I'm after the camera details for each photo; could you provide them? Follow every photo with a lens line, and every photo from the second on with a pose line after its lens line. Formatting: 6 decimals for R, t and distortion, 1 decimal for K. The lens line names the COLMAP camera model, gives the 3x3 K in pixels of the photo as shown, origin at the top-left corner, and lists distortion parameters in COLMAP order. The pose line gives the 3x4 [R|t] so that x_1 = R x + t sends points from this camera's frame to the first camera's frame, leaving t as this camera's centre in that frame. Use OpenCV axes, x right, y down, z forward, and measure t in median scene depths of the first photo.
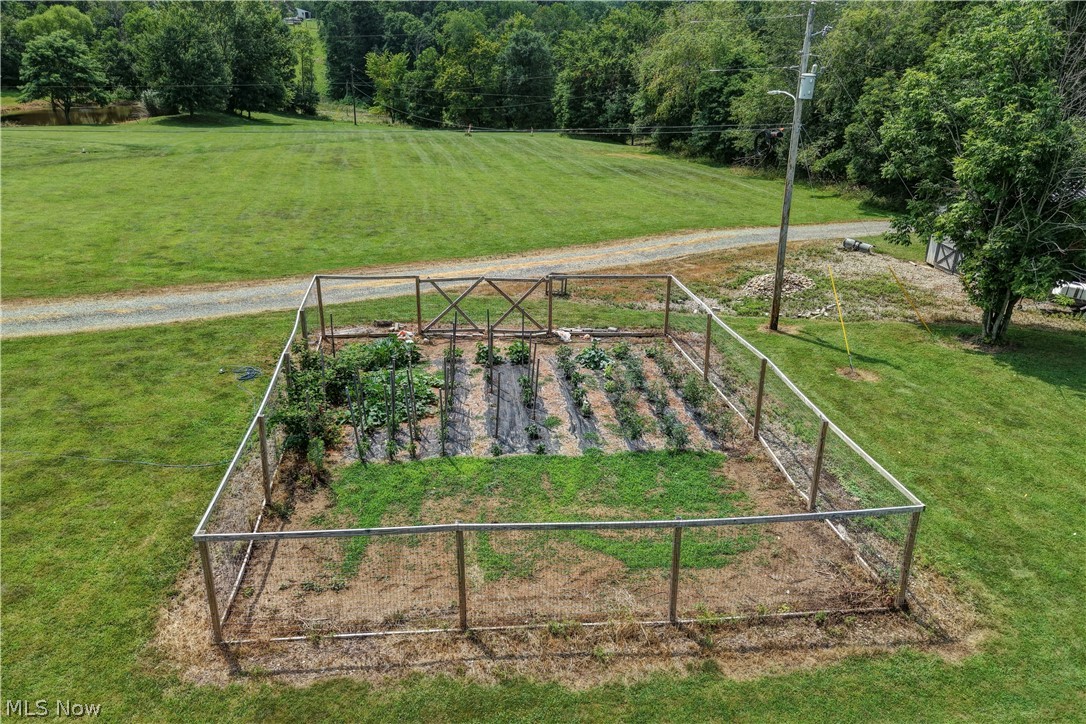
lens RADIAL K [[858.1, 0, 522.8], [0, 858.1, 358.1], [0, 0, 1]] dist [0.007596, 0.002729]
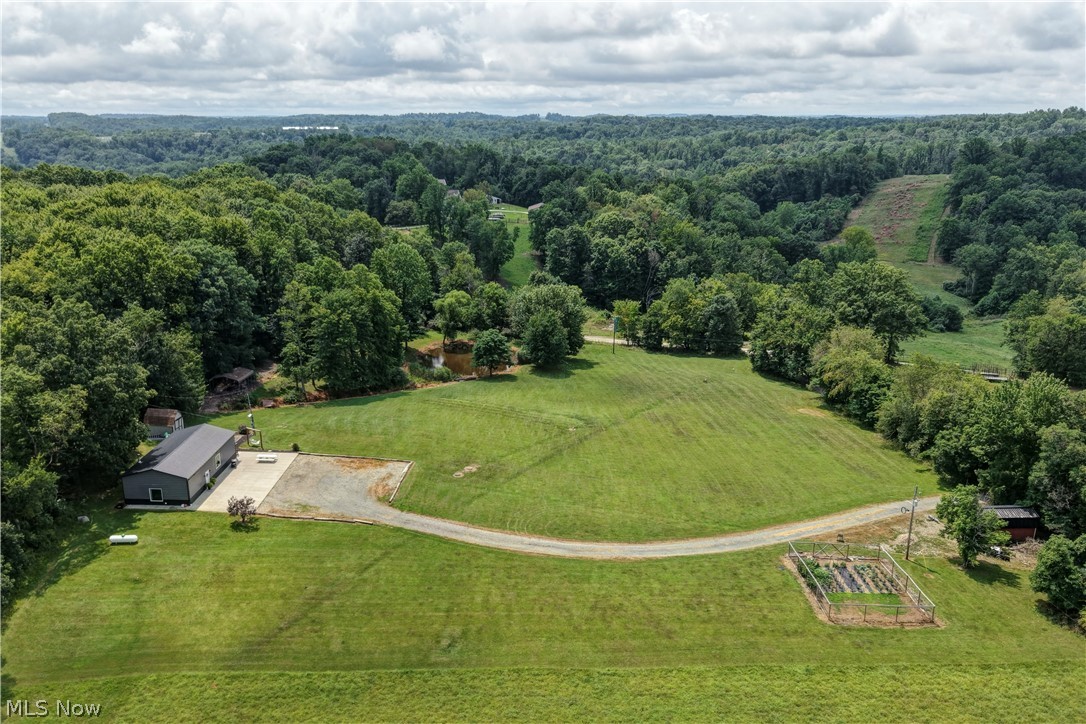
lens RADIAL K [[858.1, 0, 522.8], [0, 858.1, 358.1], [0, 0, 1]] dist [0.007596, 0.002729]
pose [[0.993843, 0.026498, -0.107579, -1.177251], [-0.038597, 0.992959, -0.111992, -0.497583], [0.103854, 0.115455, 0.987869, -3.533404]]
